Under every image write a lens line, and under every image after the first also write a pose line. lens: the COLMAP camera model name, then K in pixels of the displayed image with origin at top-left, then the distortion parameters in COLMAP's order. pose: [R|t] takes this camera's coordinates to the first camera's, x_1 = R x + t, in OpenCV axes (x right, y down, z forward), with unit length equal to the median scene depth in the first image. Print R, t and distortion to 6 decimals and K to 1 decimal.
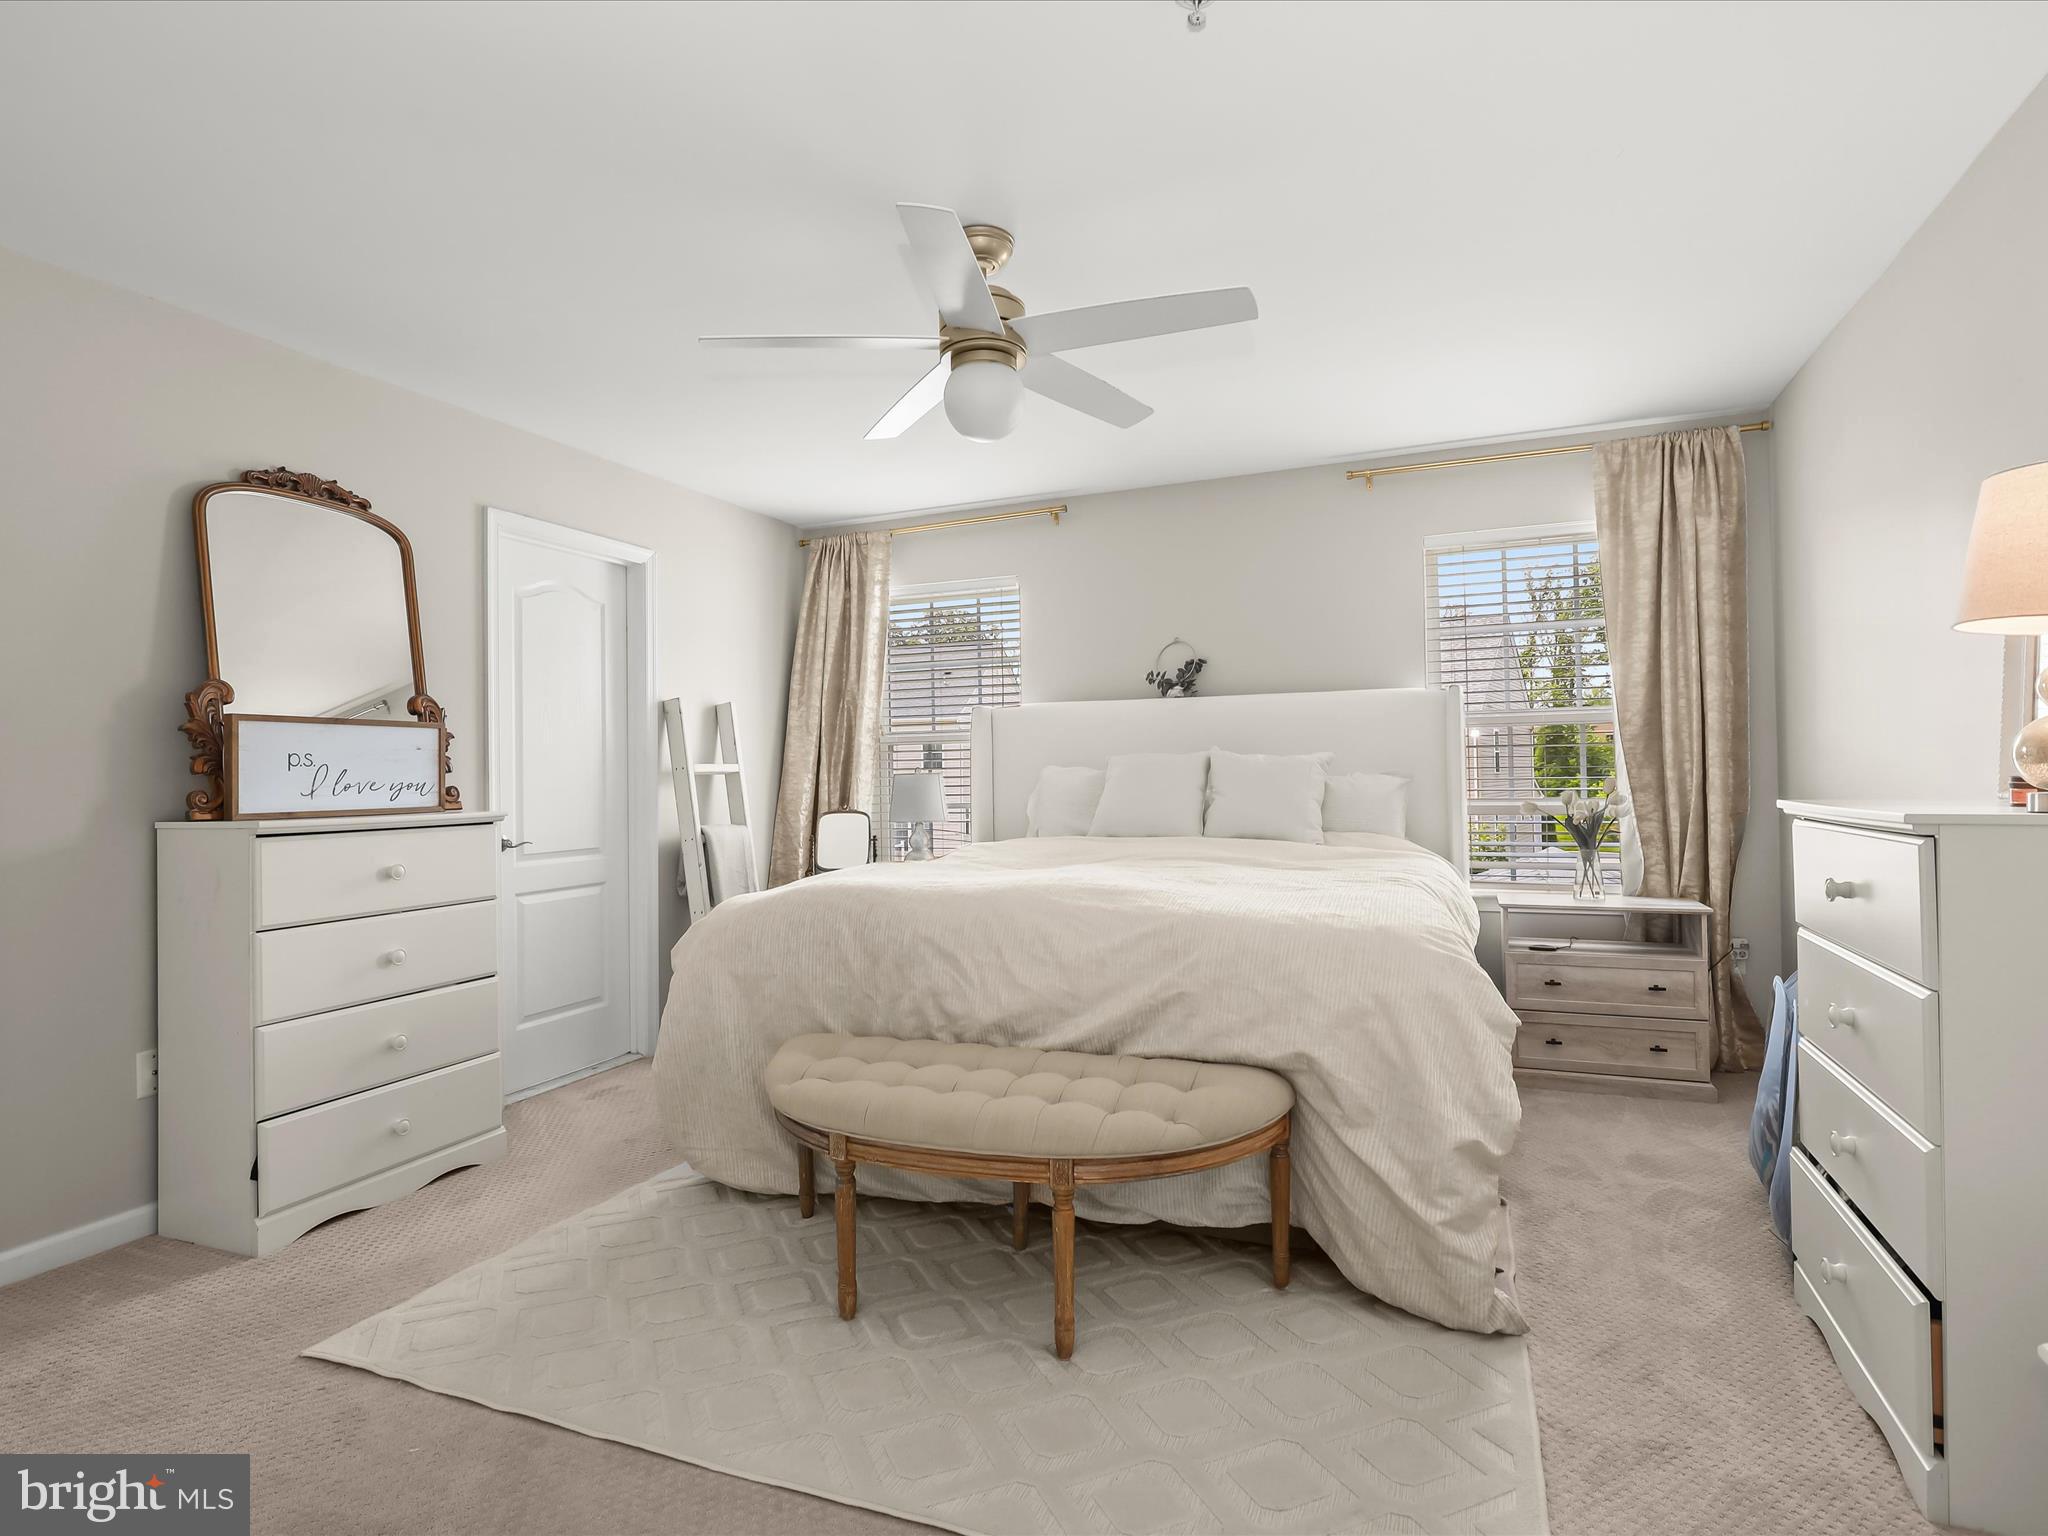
lens RADIAL K [[1069.5, 0, 1024.0], [0, 1069.5, 768.0], [0, 0, 1]] dist [-0.005689, 0.000791]
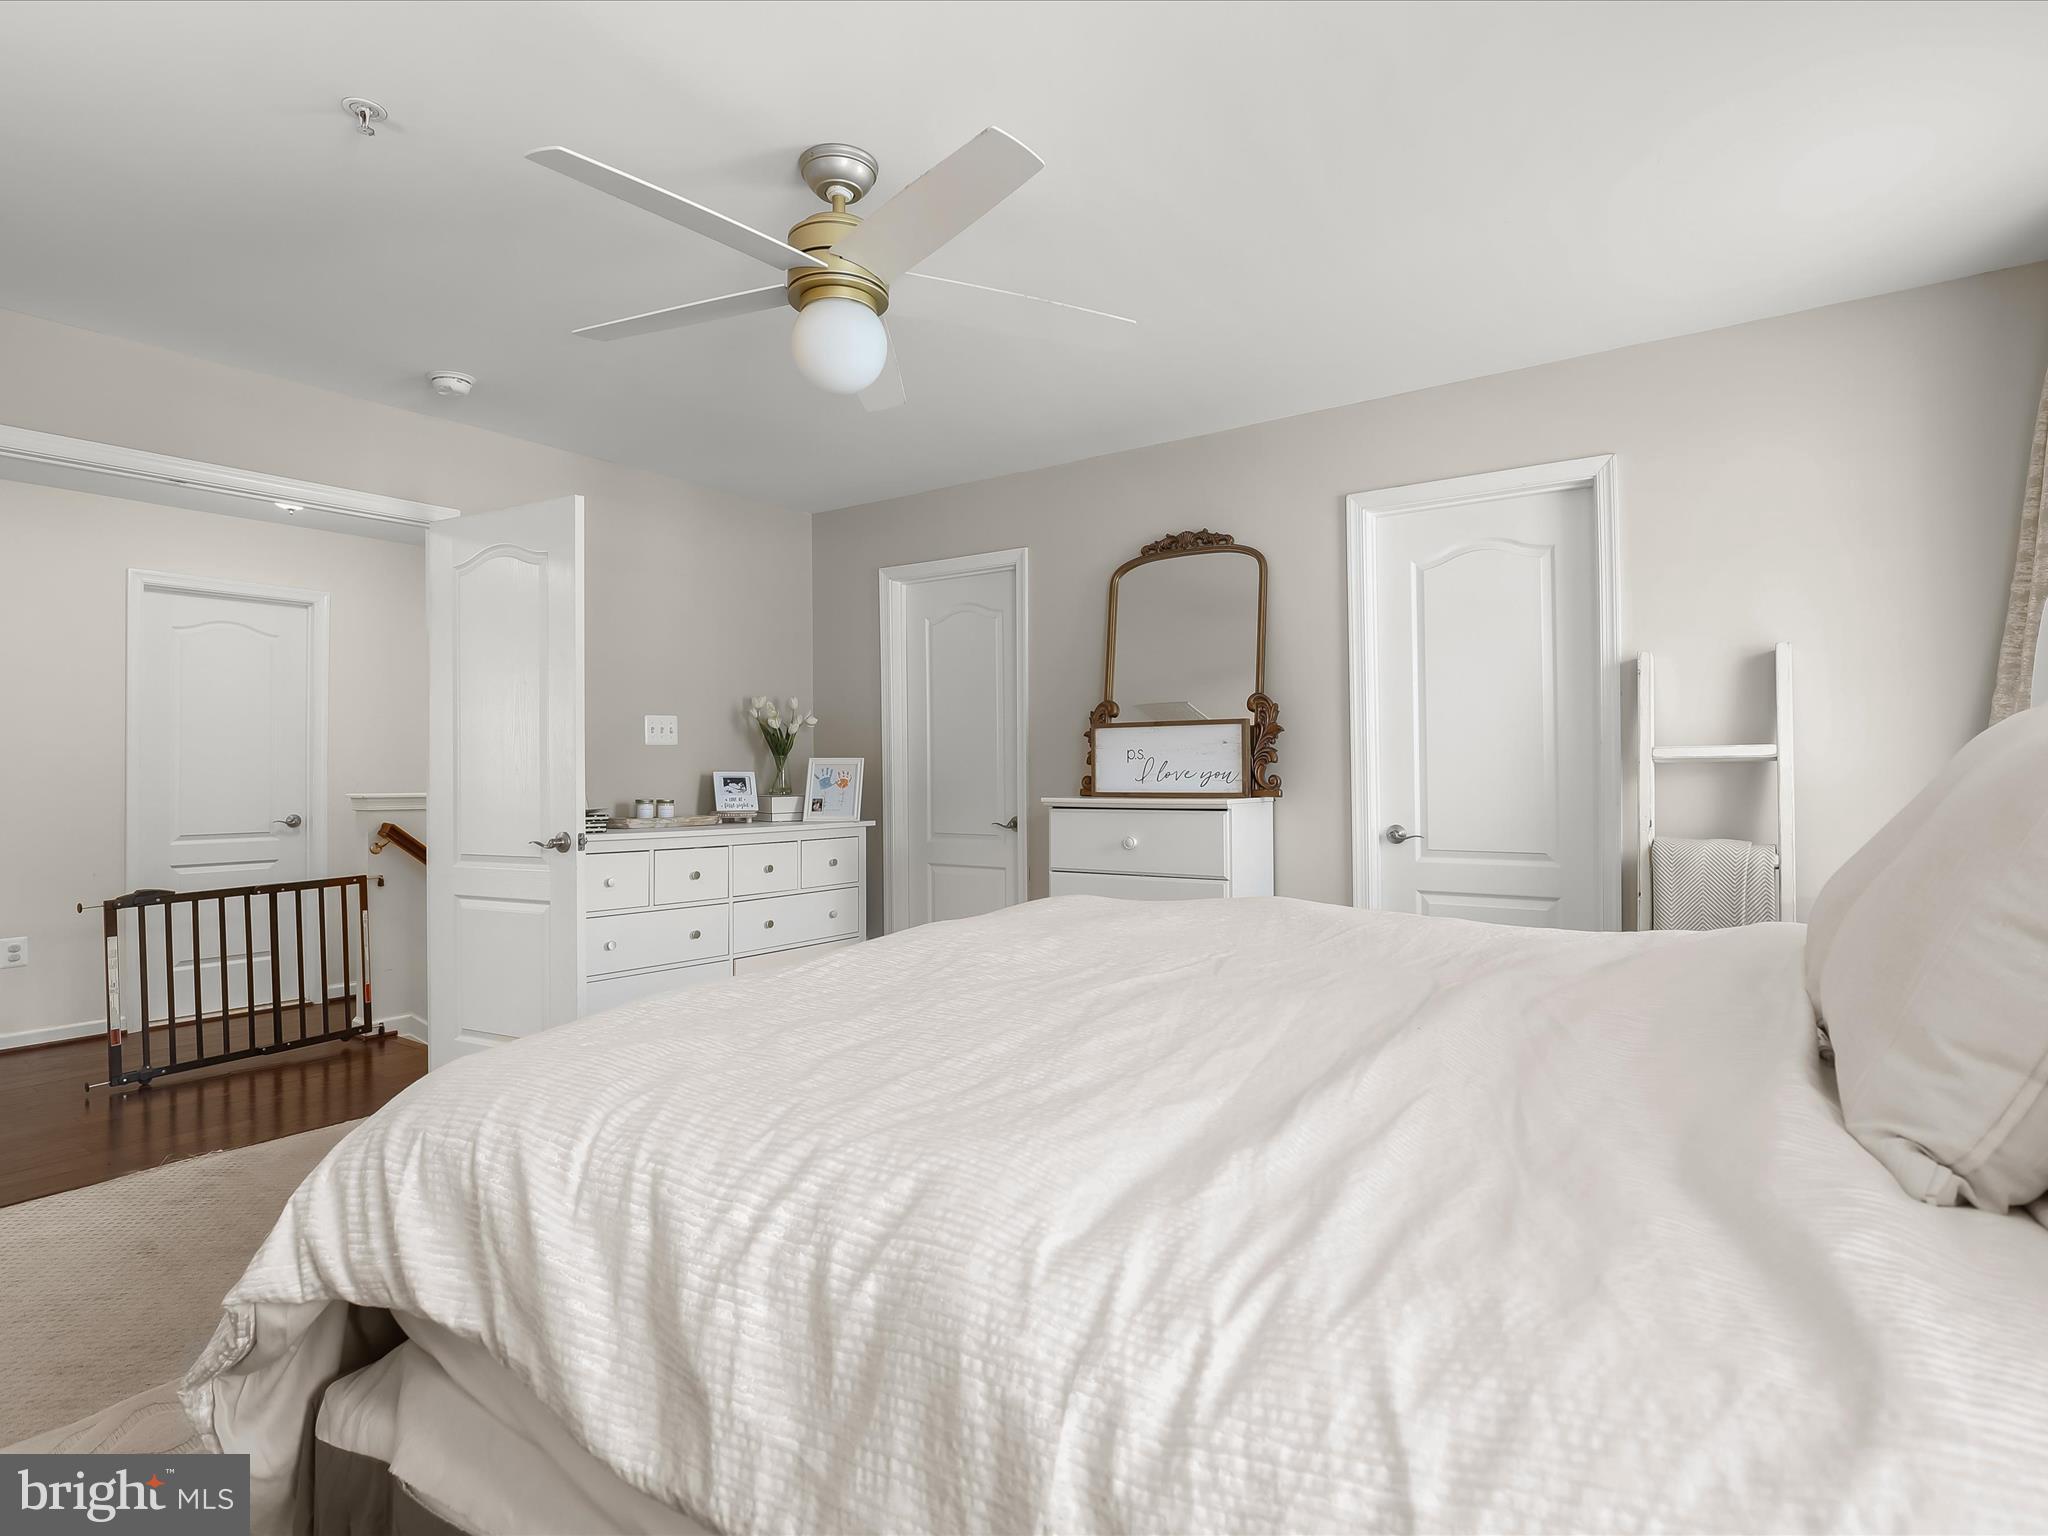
lens RADIAL K [[1069.5, 0, 1024.0], [0, 1069.5, 768.0], [0, 0, 1]] dist [-0.005689, 0.000791]
pose [[-0.241185, 0.020298, -0.970267, 0.303936], [0.019402, 0.999682, 0.016091, -0.006609], [0.970285, -0.014944, -0.241502, 0.529626]]
